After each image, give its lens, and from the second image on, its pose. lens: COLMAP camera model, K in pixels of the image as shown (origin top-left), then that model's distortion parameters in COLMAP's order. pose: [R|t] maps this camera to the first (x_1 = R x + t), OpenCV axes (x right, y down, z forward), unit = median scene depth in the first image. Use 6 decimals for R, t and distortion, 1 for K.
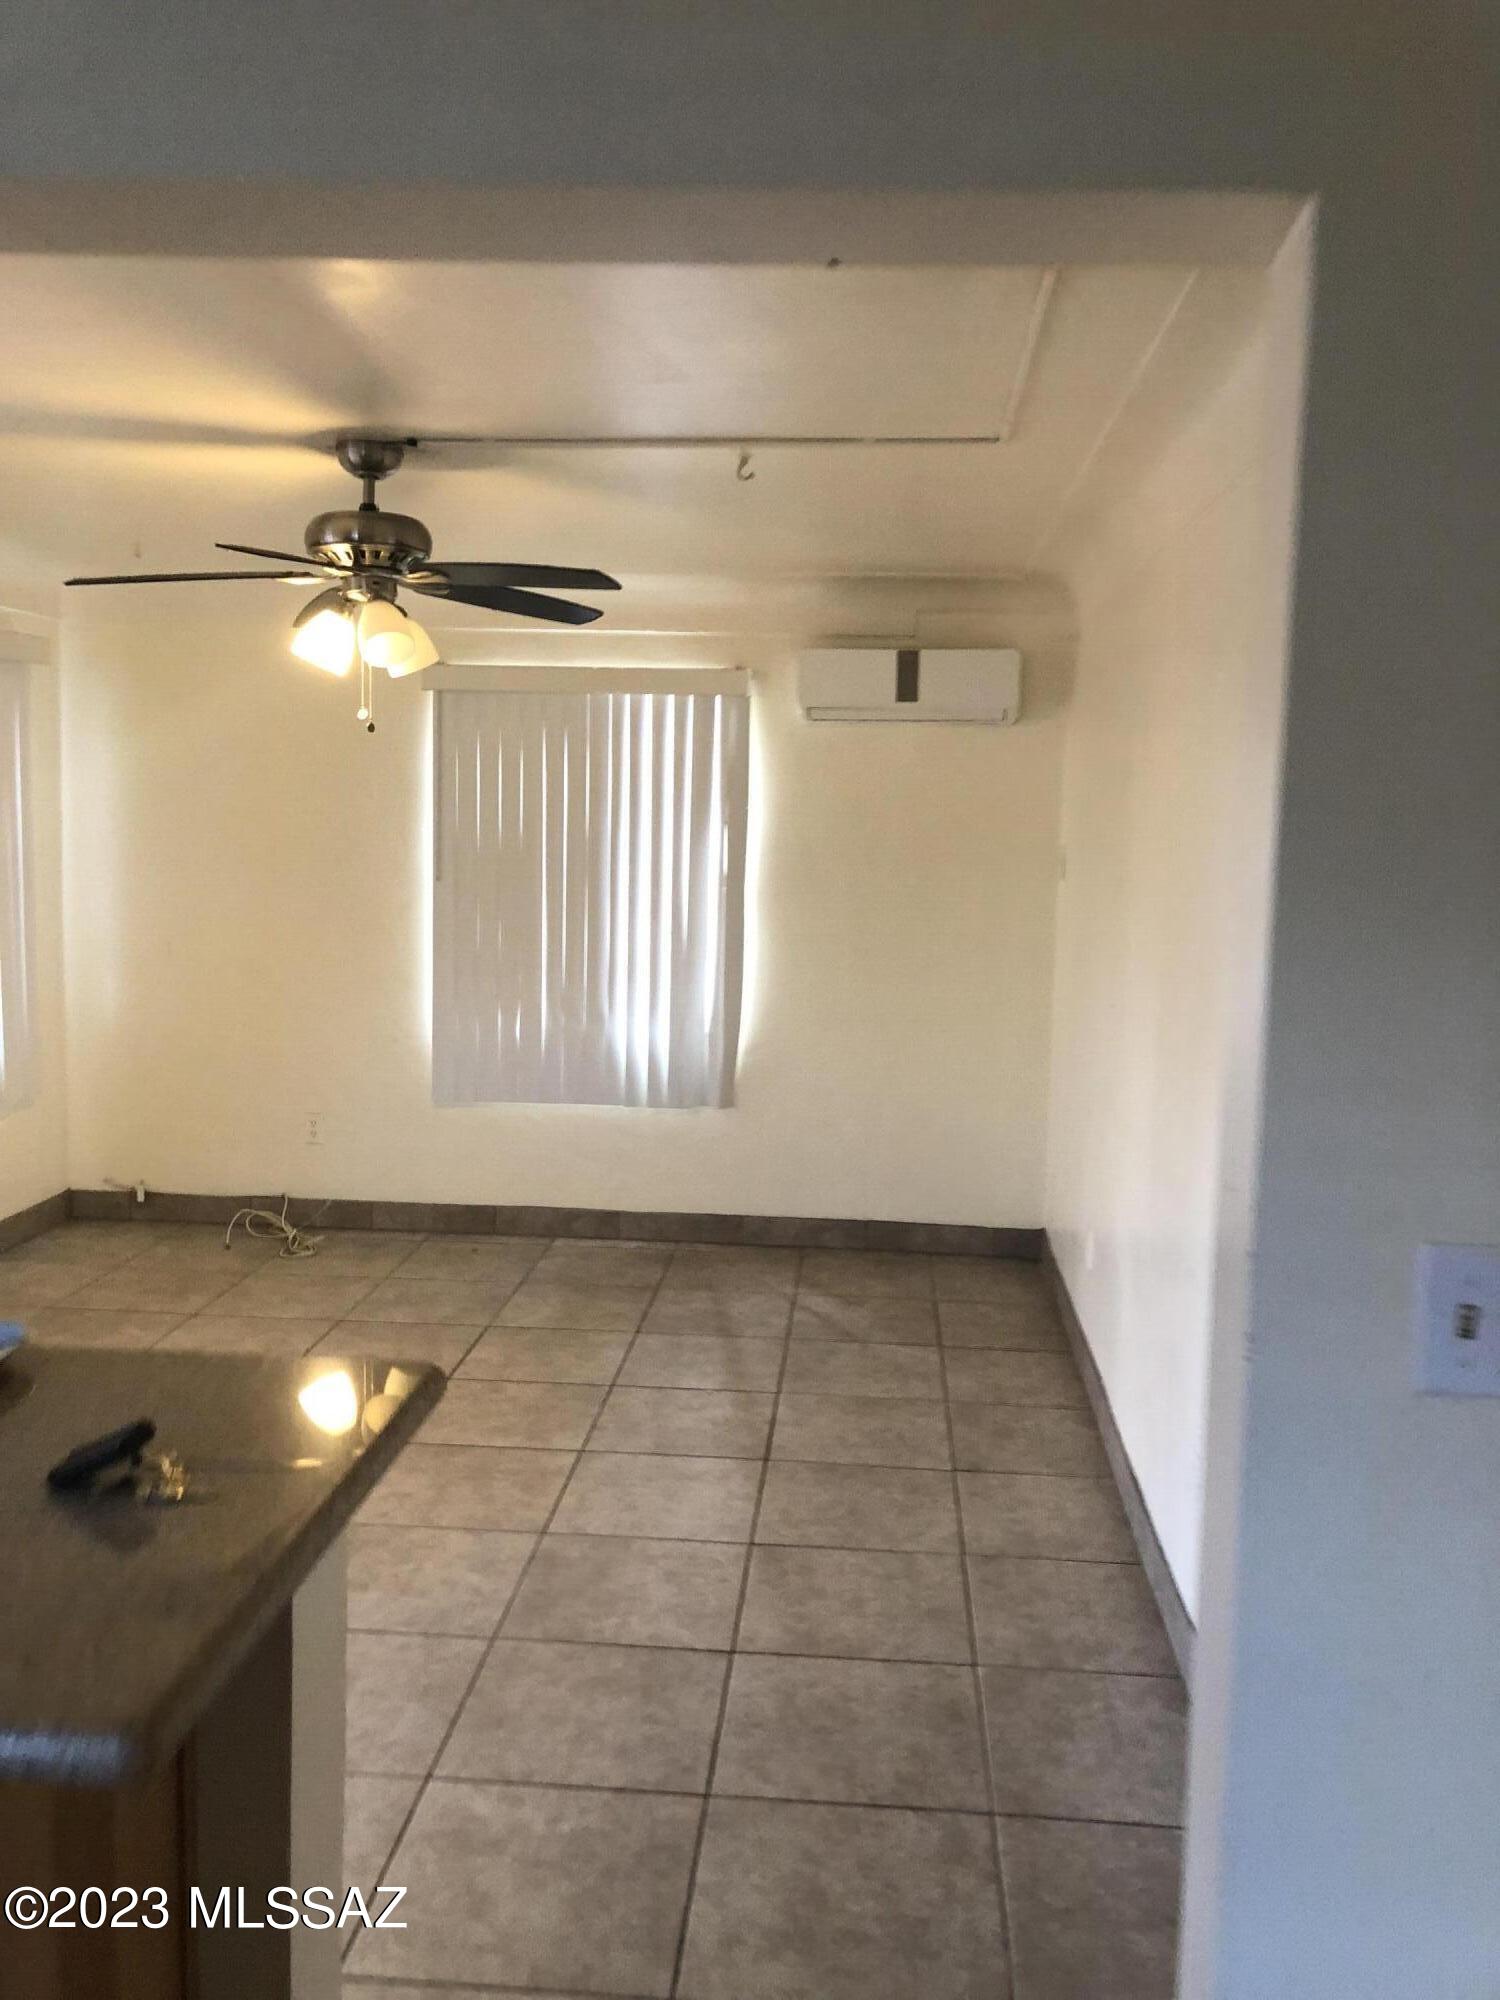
lens RADIAL K [[1627.0, 0, 750.0], [0, 1627.0, 1000.0], [0, 0, 1]] dist [0.001230, -0.000206]
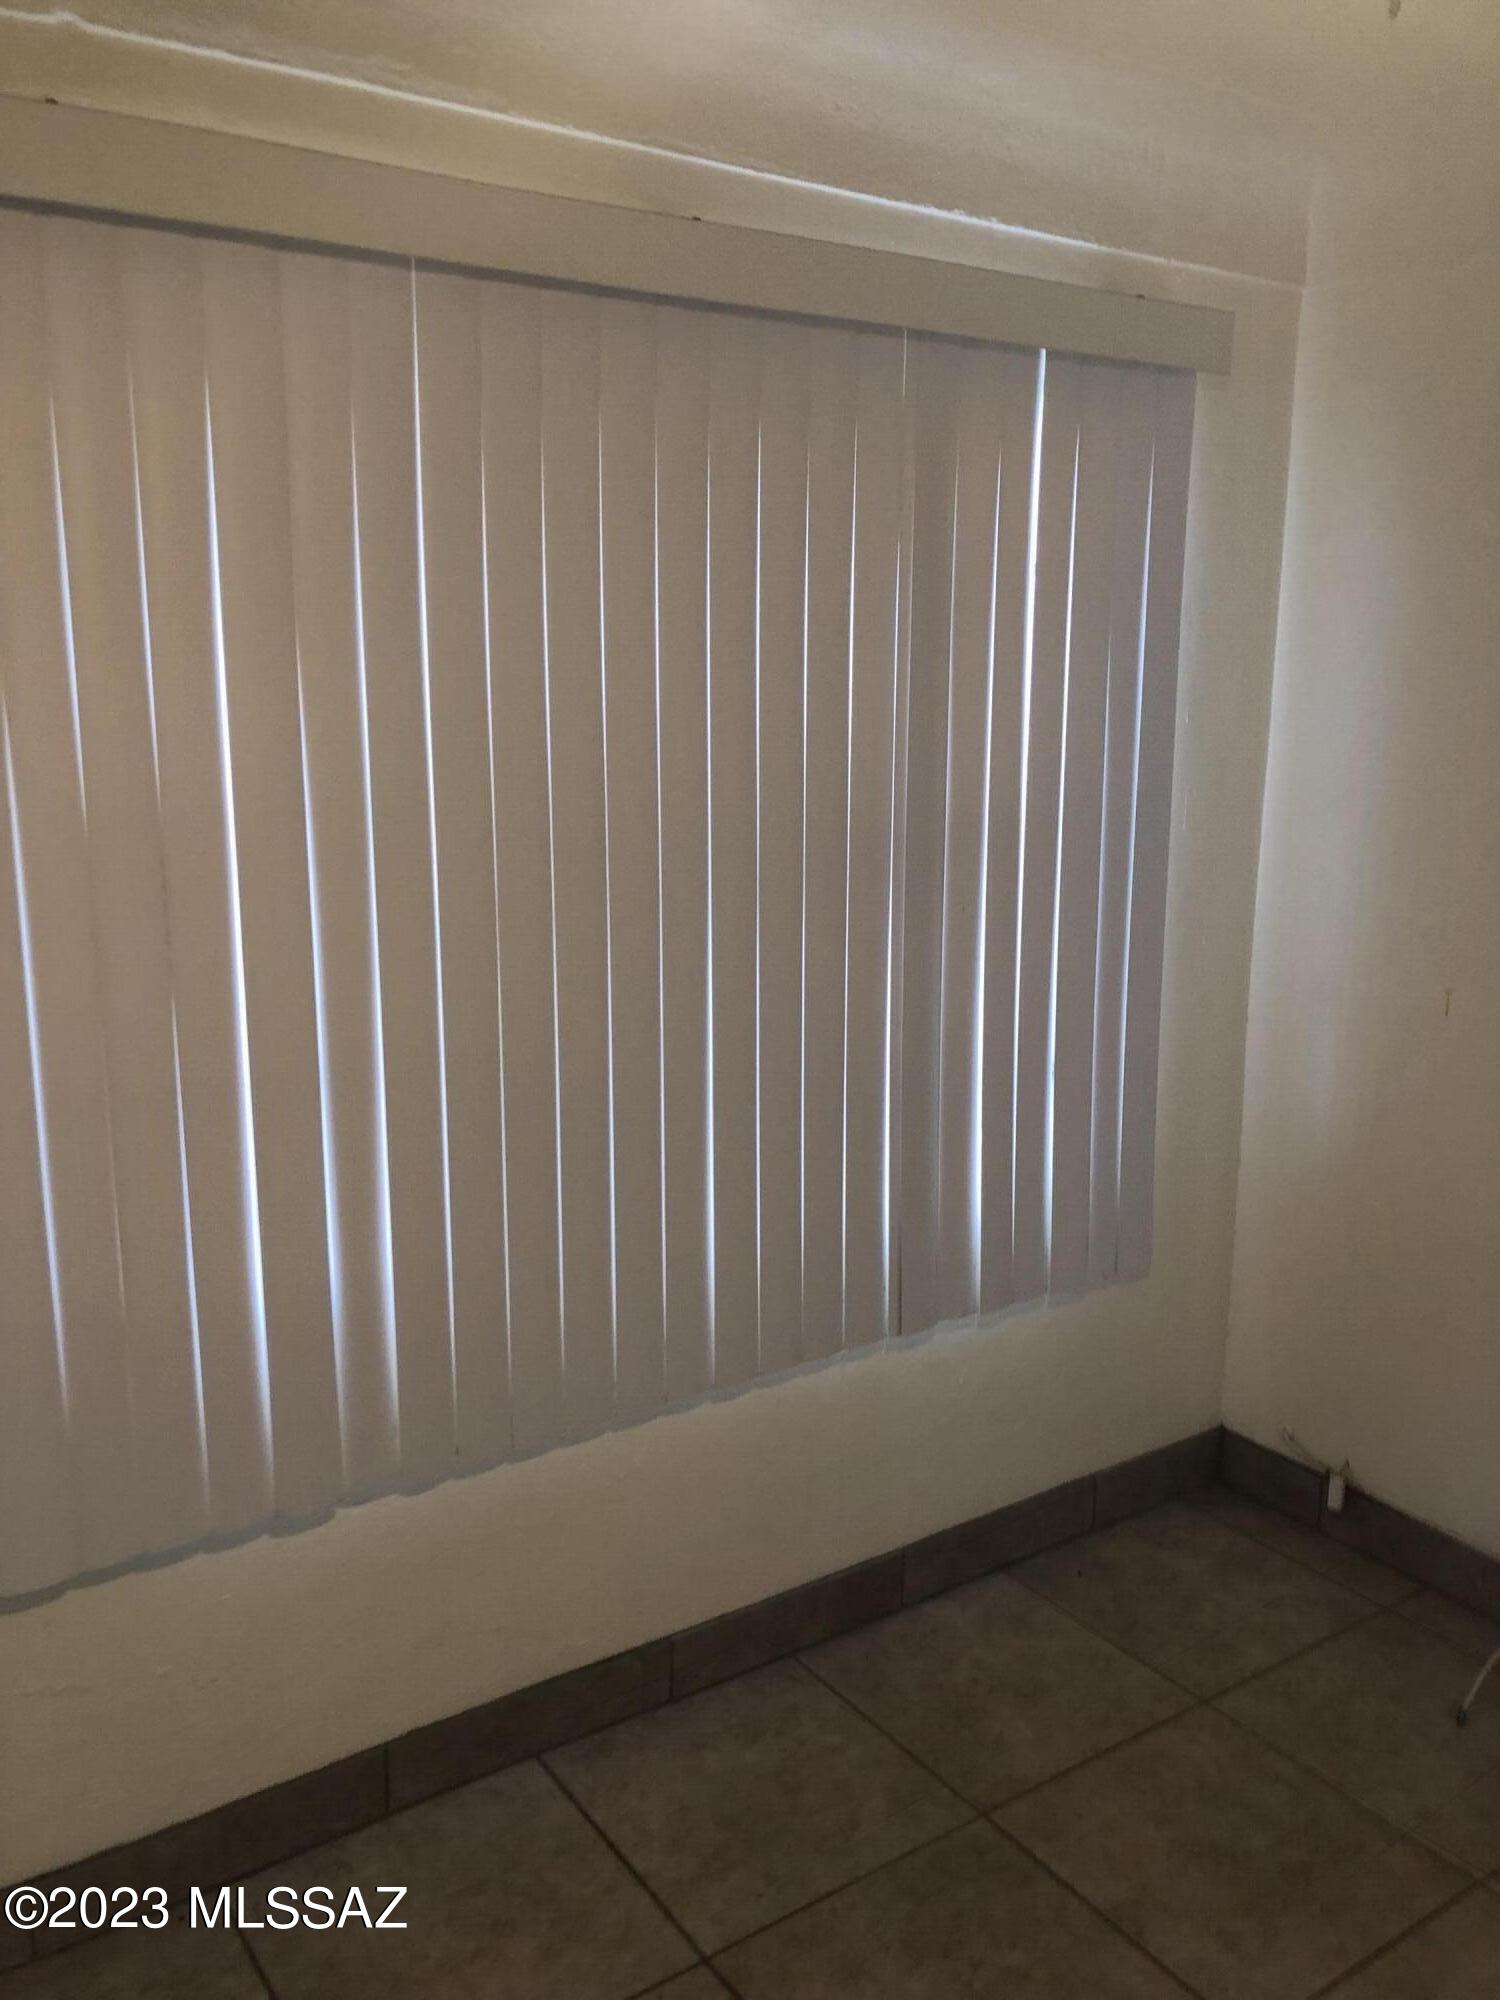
lens RADIAL K [[1627.0, 0, 750.0], [0, 1627.0, 1000.0], [0, 0, 1]] dist [0.001230, -0.000206]
pose [[0.621222, 0.127790, -0.773145, -0.127290], [-0.064342, 0.991601, 0.112199, -0.068388], [0.780989, -0.019955, 0.624226, 0.564936]]
